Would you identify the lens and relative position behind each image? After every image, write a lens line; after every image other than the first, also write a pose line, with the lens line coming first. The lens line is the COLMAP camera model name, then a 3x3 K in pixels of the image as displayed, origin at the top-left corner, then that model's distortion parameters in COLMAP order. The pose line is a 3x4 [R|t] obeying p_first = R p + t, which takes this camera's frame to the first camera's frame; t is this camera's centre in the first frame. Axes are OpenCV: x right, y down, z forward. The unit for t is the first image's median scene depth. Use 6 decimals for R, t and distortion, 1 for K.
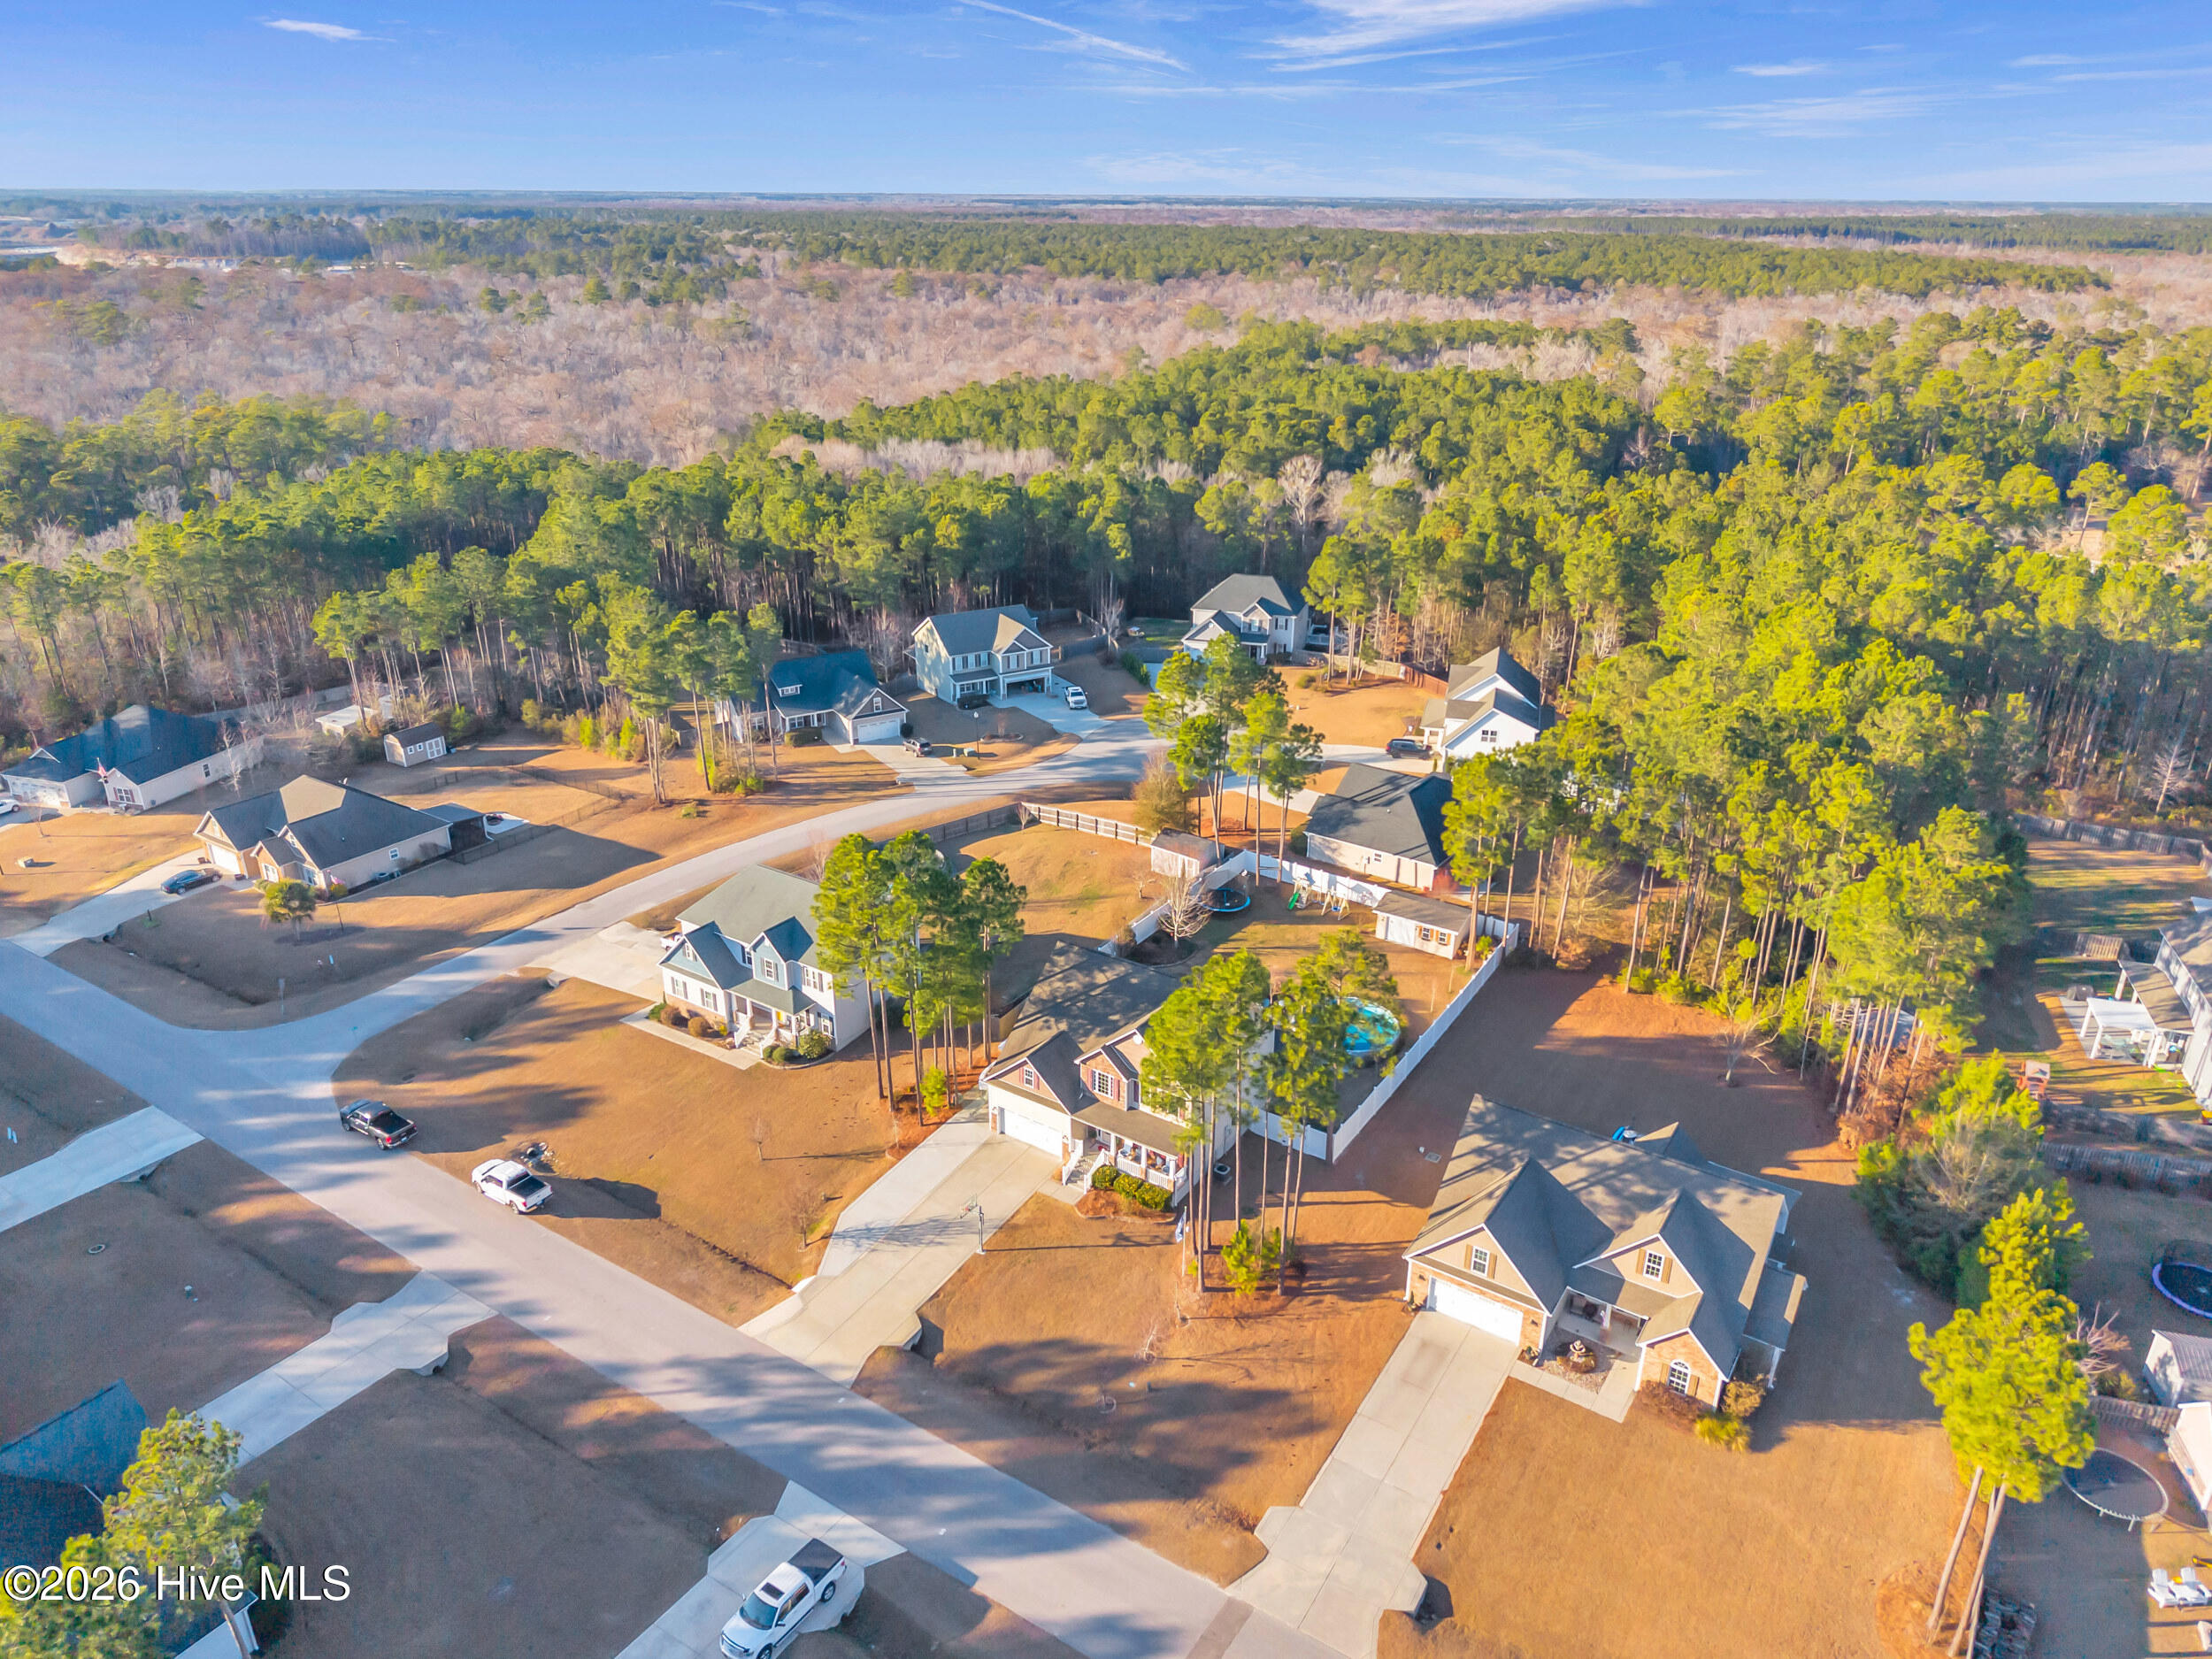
lens RADIAL K [[1484.1, 0, 1104.6], [0, 1484.1, 835.0], [0, 0, 1]] dist [0.081522, -0.116867]
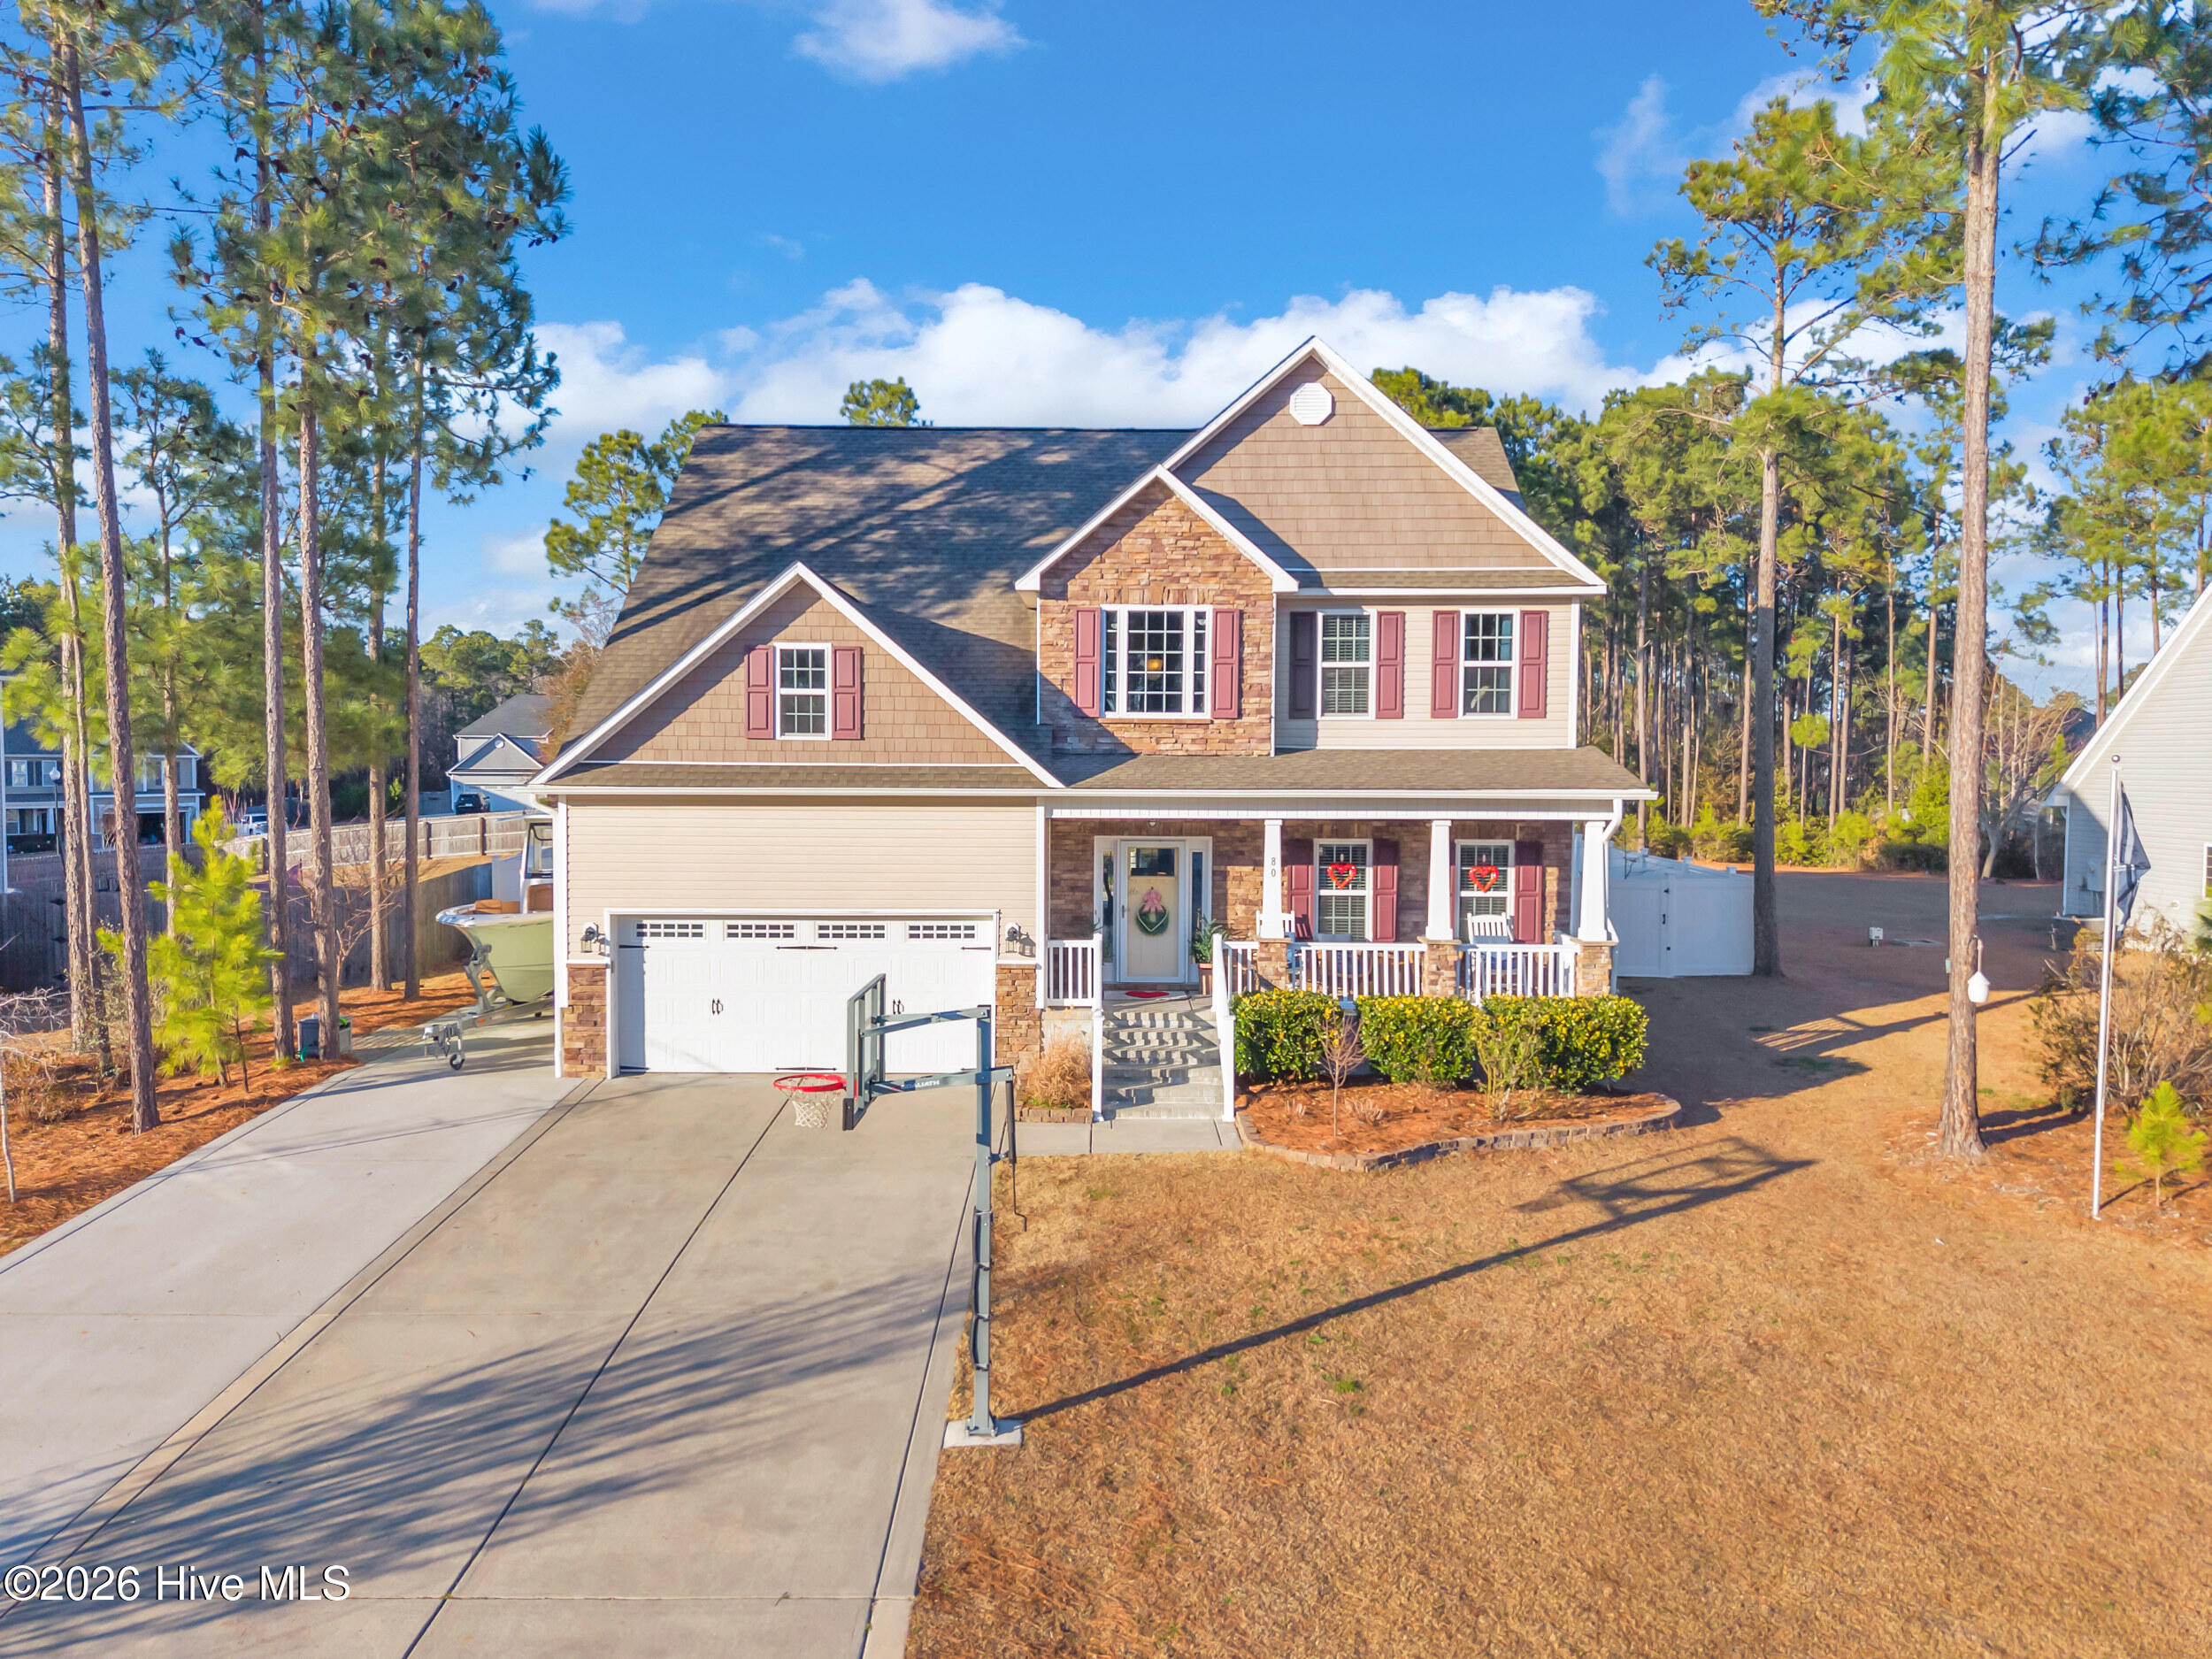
lens RADIAL K [[1484.1, 0, 1104.6], [0, 1484.1, 835.0], [0, 0, 1]] dist [0.081522, -0.116867]
pose [[0.829685, -0.024402, 0.557699, -0.115047], [0.219639, 0.932735, -0.285944, 0.216367], [-0.513208, 0.359736, 0.779236, 0.704037]]
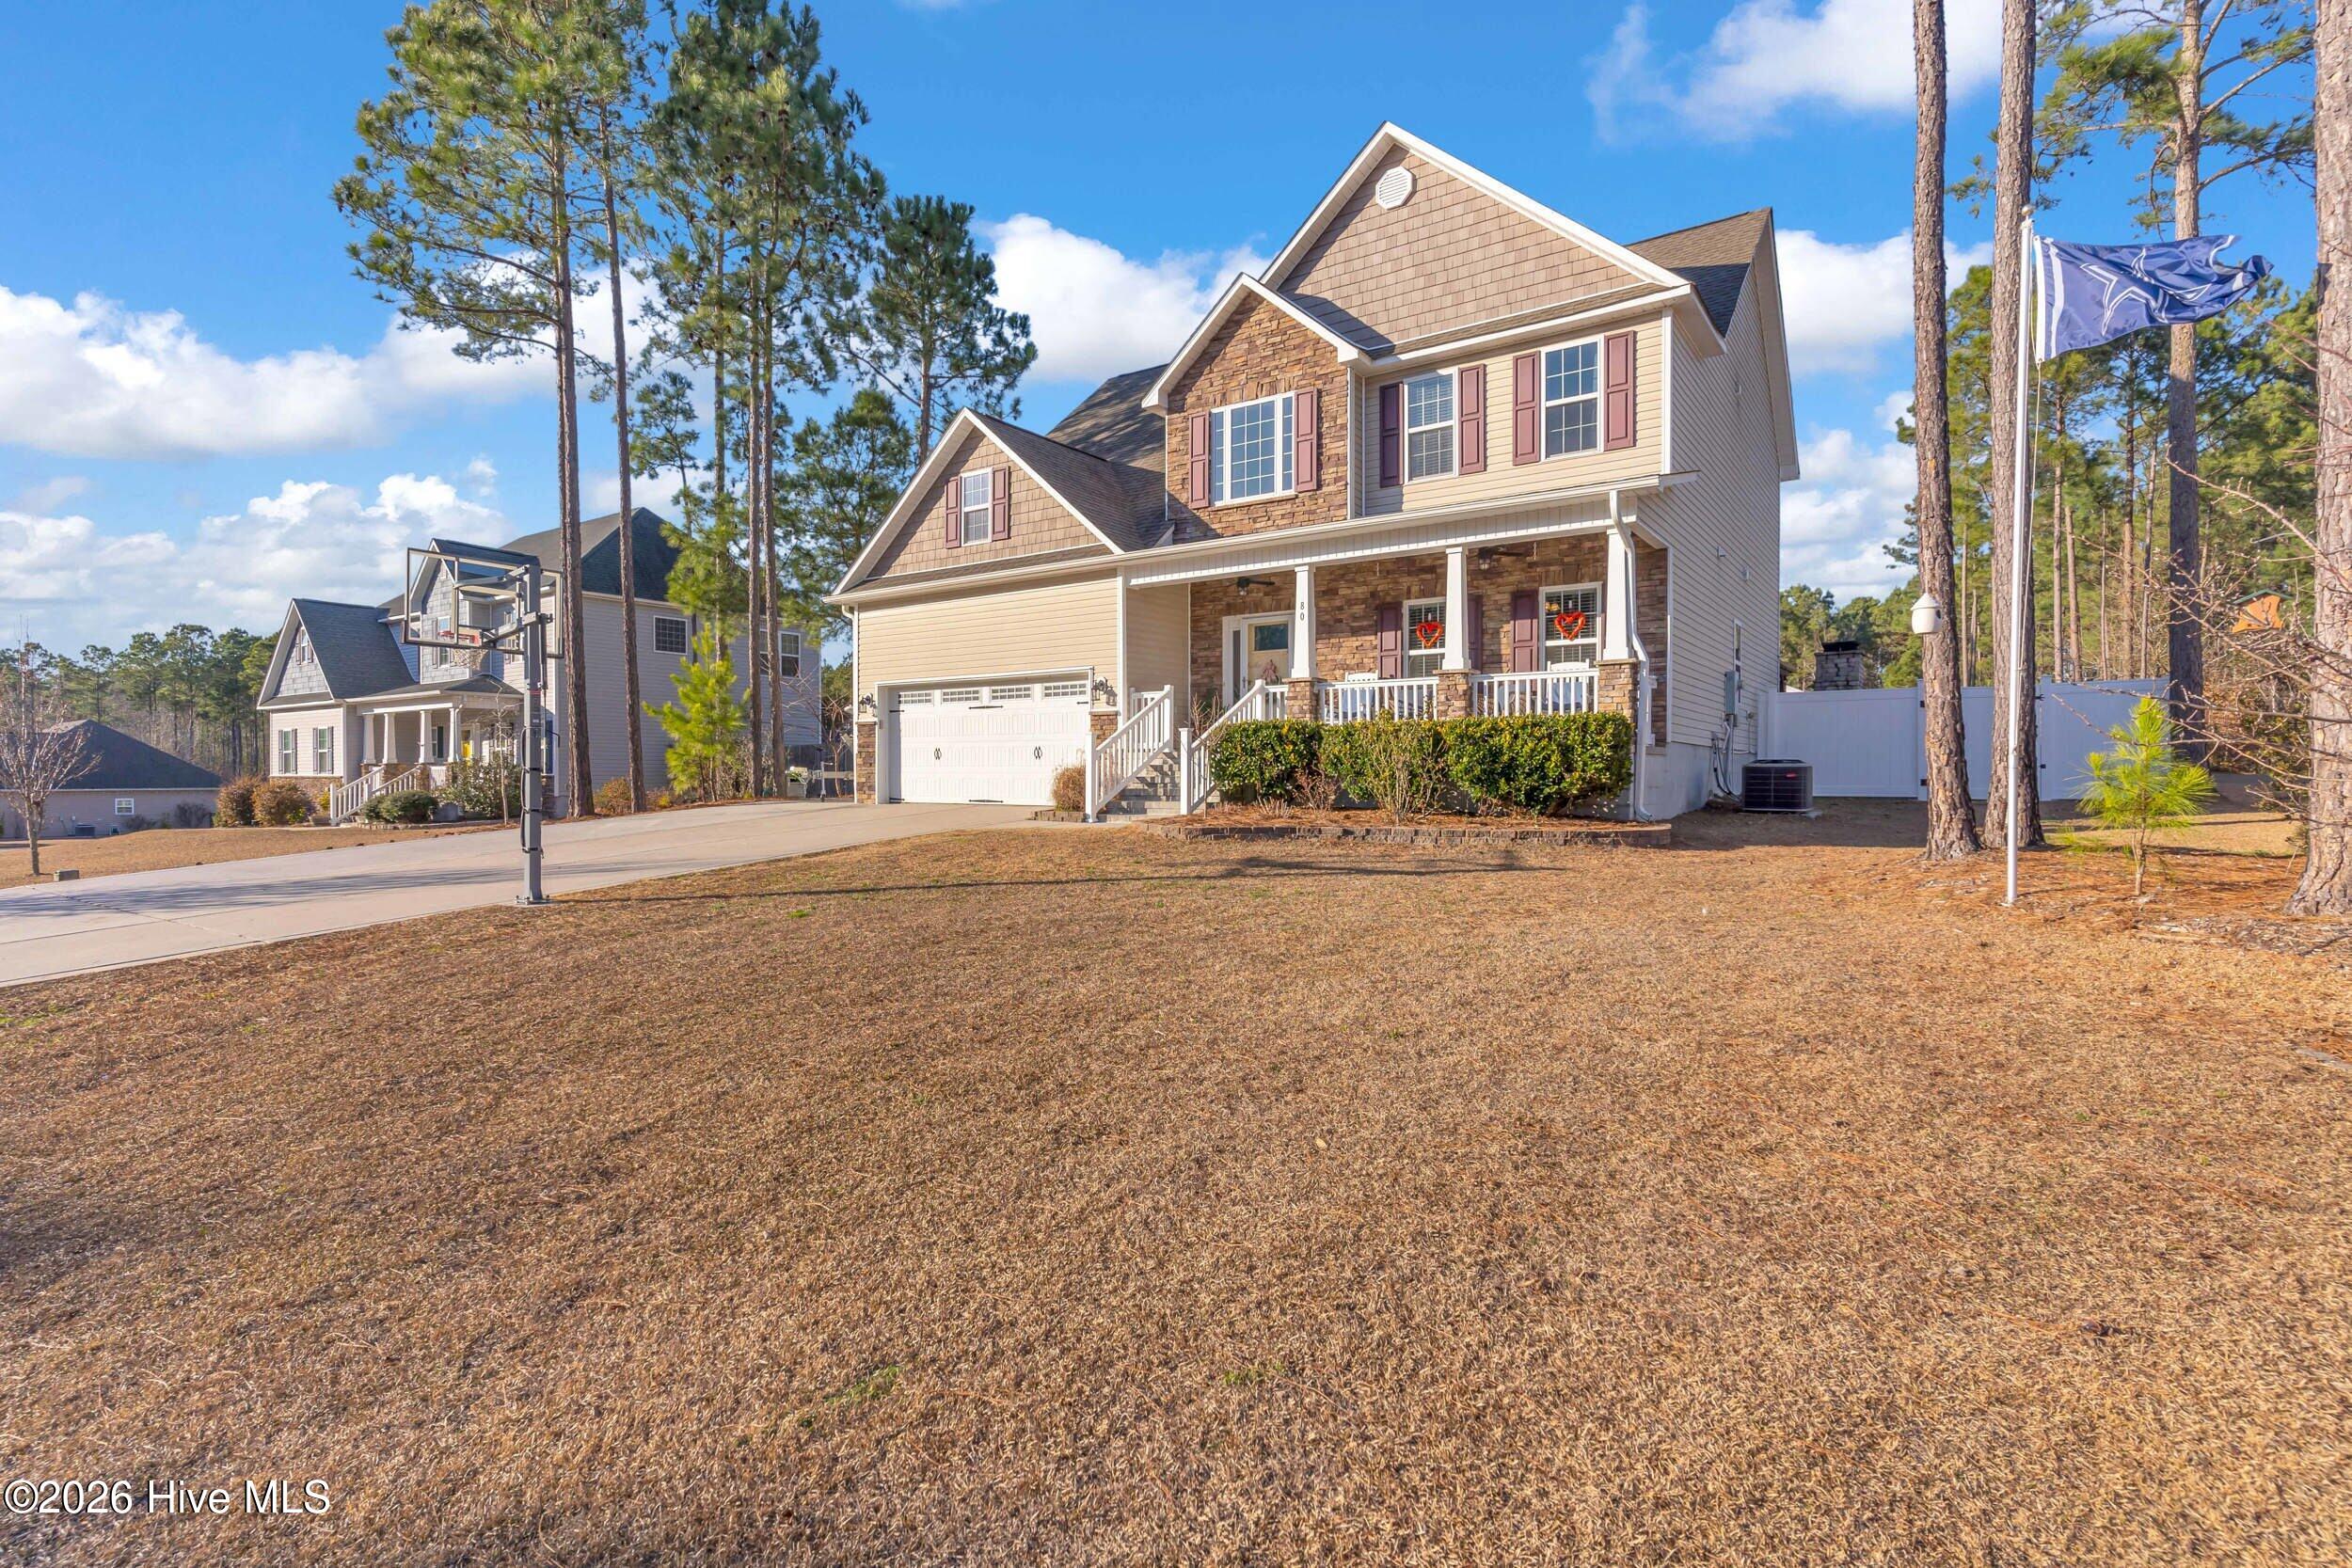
lens RADIAL K [[1141.5, 0, 1162.0], [0, 1141.5, 791.5], [0, 0, 1]] dist [-0.009659, 0.000067]
pose [[0.999708, -0.002781, -0.023984, -0.010246], [-0.006712, 0.922189, -0.386682, 0.251584], [0.023193, 0.386731, 0.921901, 0.709163]]
